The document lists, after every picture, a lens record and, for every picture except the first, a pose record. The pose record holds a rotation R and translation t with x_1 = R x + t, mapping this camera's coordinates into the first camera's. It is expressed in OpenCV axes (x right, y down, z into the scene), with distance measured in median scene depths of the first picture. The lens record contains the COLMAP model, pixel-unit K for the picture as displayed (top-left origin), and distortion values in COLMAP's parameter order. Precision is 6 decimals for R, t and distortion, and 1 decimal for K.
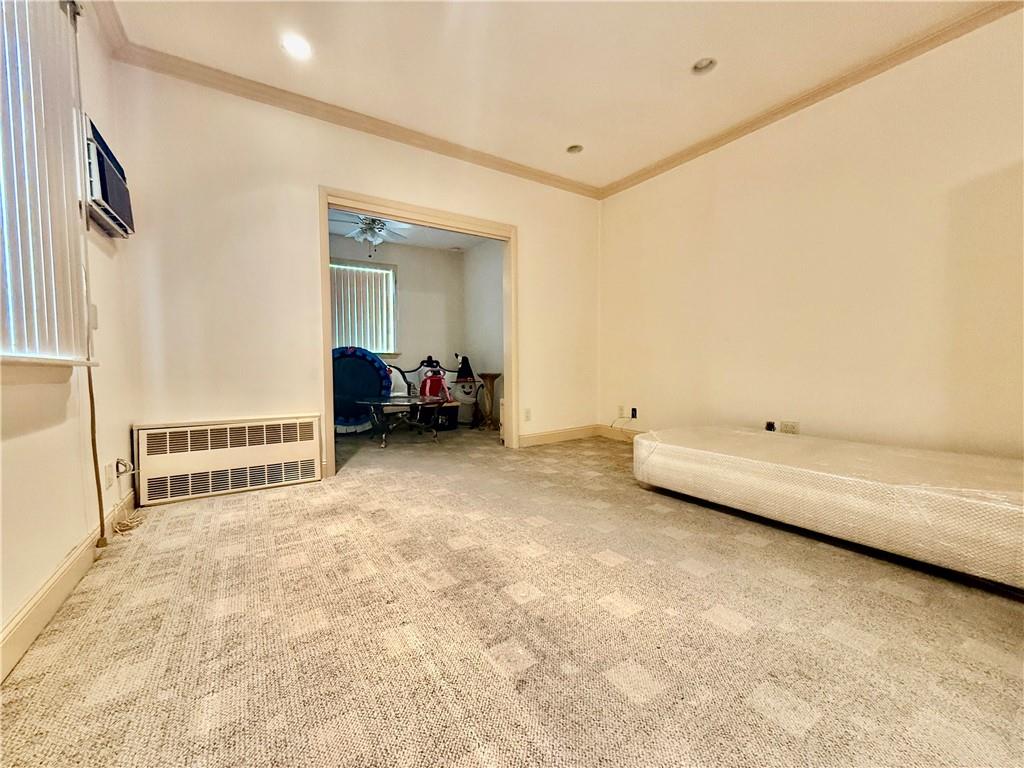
lens RADIAL K [[408.1, 0, 511.8], [0, 408.1, 383.9], [0, 0, 1]] dist [0.001919, 0.000178]
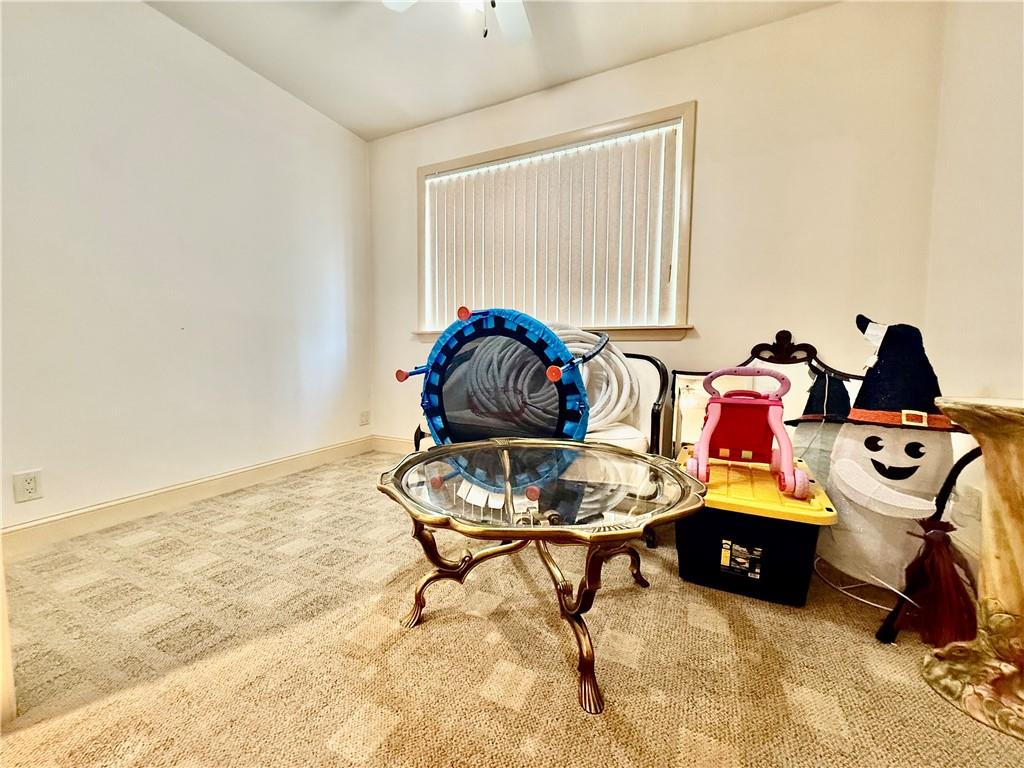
lens RADIAL K [[408.1, 0, 511.1], [0, 408.1, 382.6], [0, 0, 1]] dist [0.001919, 0.000178]
pose [[0.514289, 0.067593, -0.854949, -0.019668], [-0.051231, 0.997530, 0.048047, -0.031238], [0.856086, 0.019090, 0.516481, 0.668083]]
